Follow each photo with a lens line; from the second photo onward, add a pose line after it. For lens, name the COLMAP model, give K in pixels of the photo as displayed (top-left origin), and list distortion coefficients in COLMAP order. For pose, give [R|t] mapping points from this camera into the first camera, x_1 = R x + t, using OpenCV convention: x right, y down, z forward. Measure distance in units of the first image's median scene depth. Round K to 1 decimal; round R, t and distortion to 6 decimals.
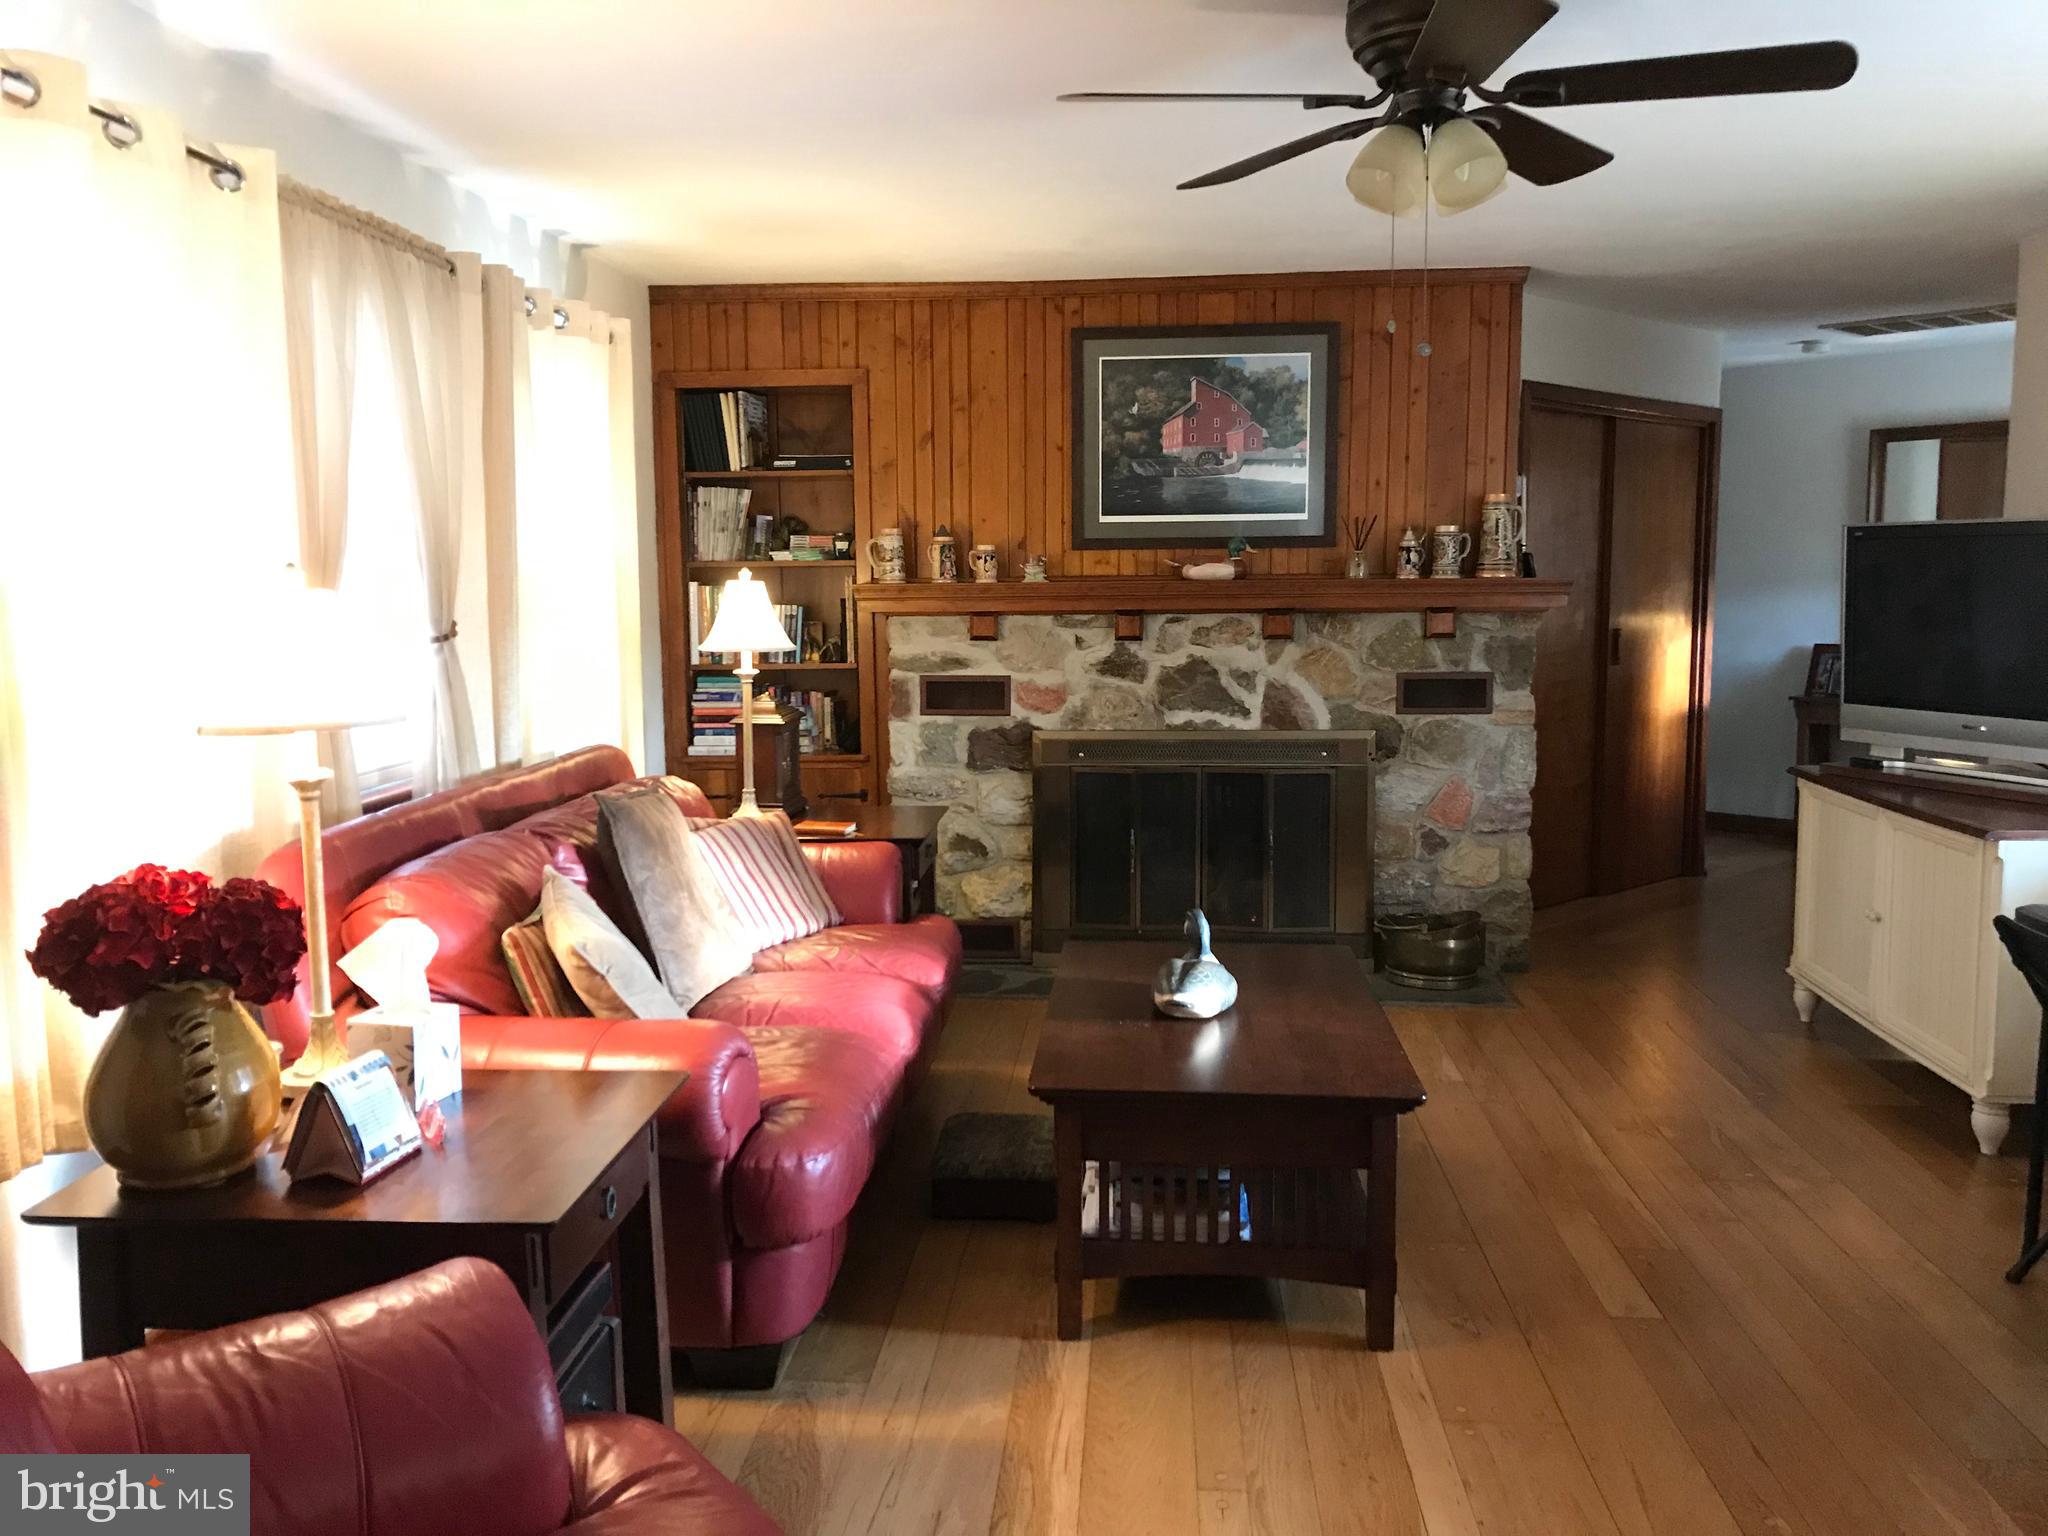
lens RADIAL K [[1679.5, 0, 1060.9], [0, 1679.5, 726.3], [0, 0, 1]] dist [0.041399, -0.046805]
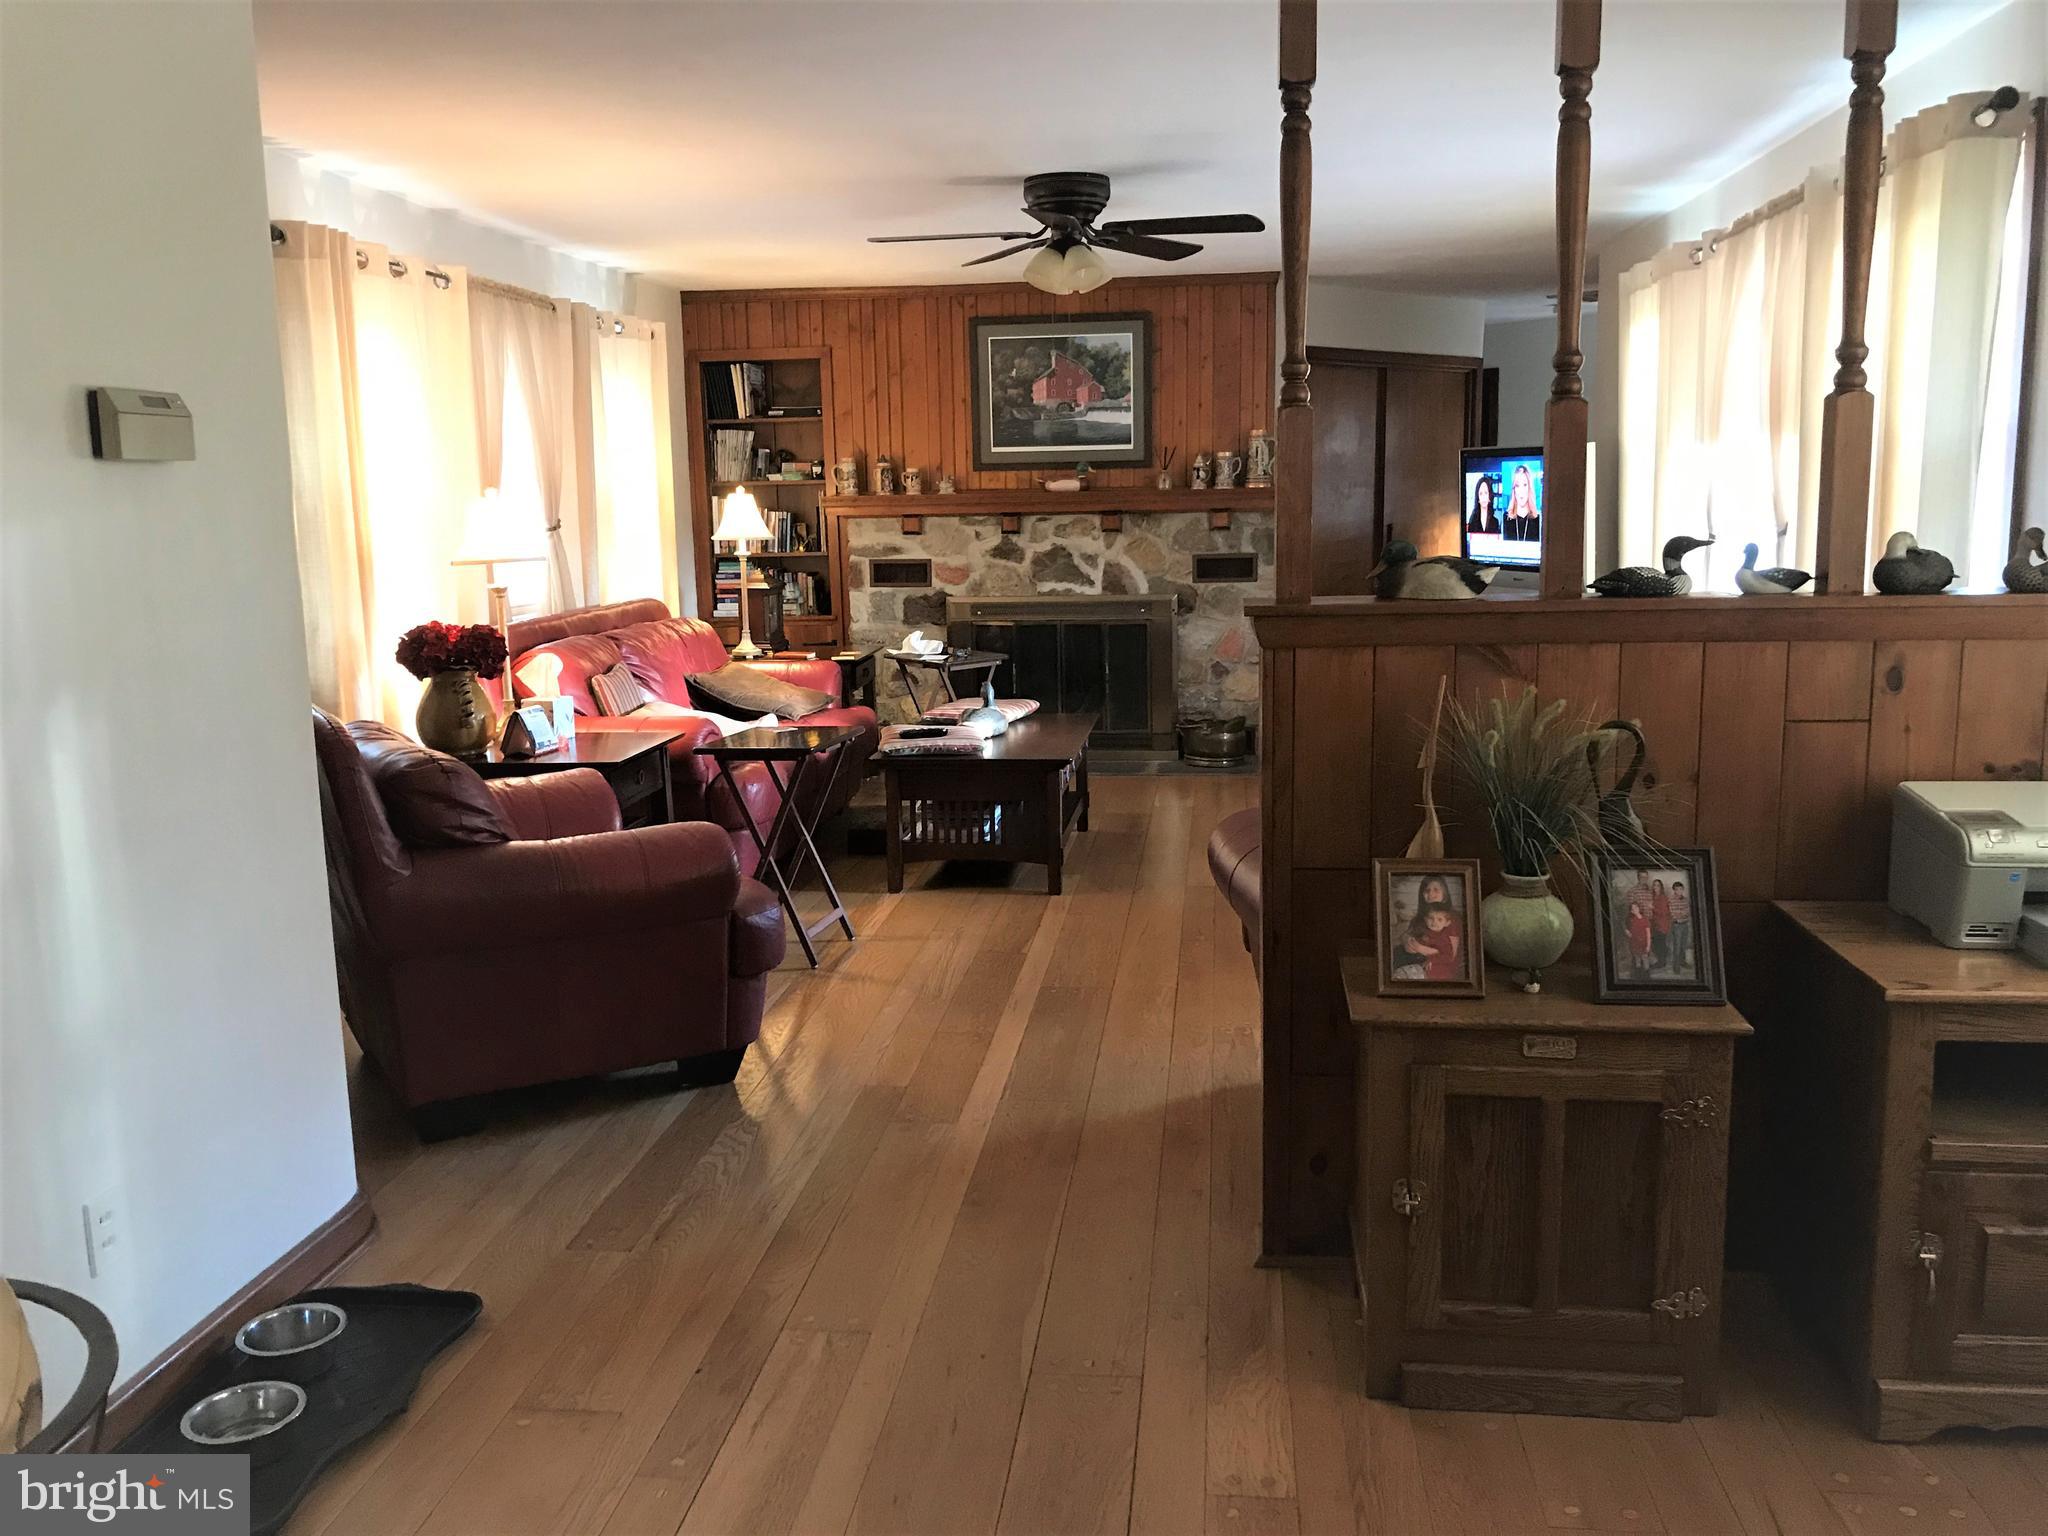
lens RADIAL K [[1679.5, 0, 1061.7], [0, 1679.5, 726.7], [0, 0, 1]] dist [0.041399, -0.046805]
pose [[0.999093, -0.004530, -0.042339, 0.156199], [0.006566, 0.998823, 0.048059, 0.049618], [0.042072, -0.048293, 0.997947, -0.493138]]
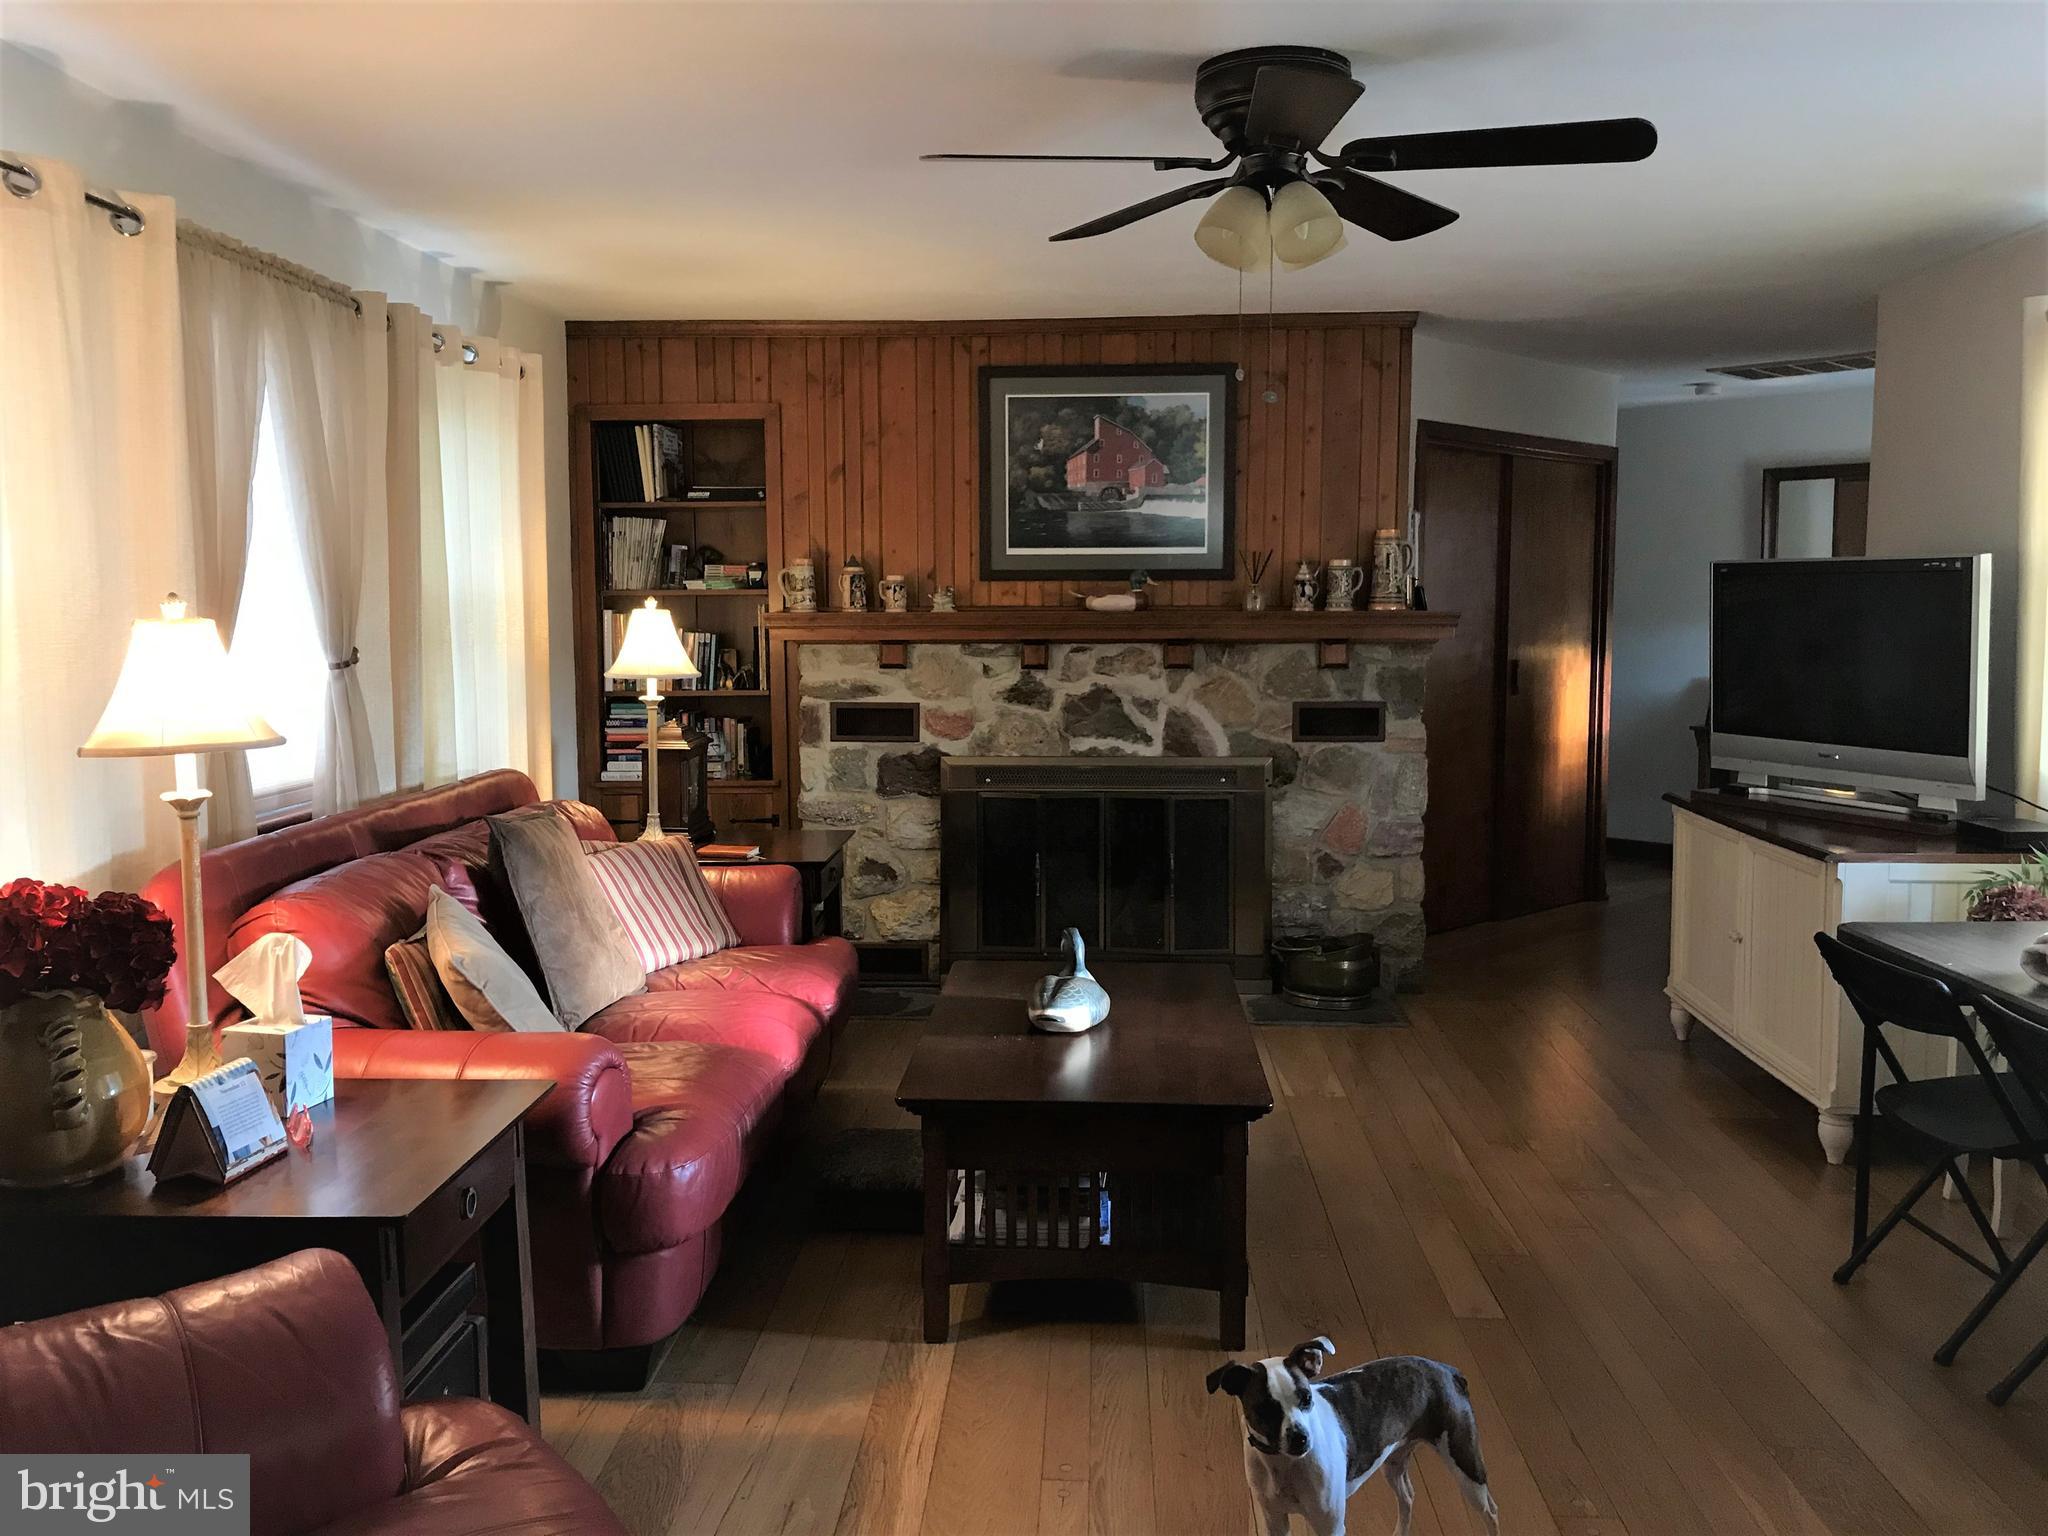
lens RADIAL K [[1679.5, 0, 1054.6], [0, 1679.5, 718.6], [0, 0, 1]] dist [0.041399, -0.046805]
pose [[0.999670, 0.002984, 0.025495, 0.028942], [-0.002430, 0.999761, -0.021731, 0.001392], [-0.025554, 0.021662, 0.999439, -0.027342]]
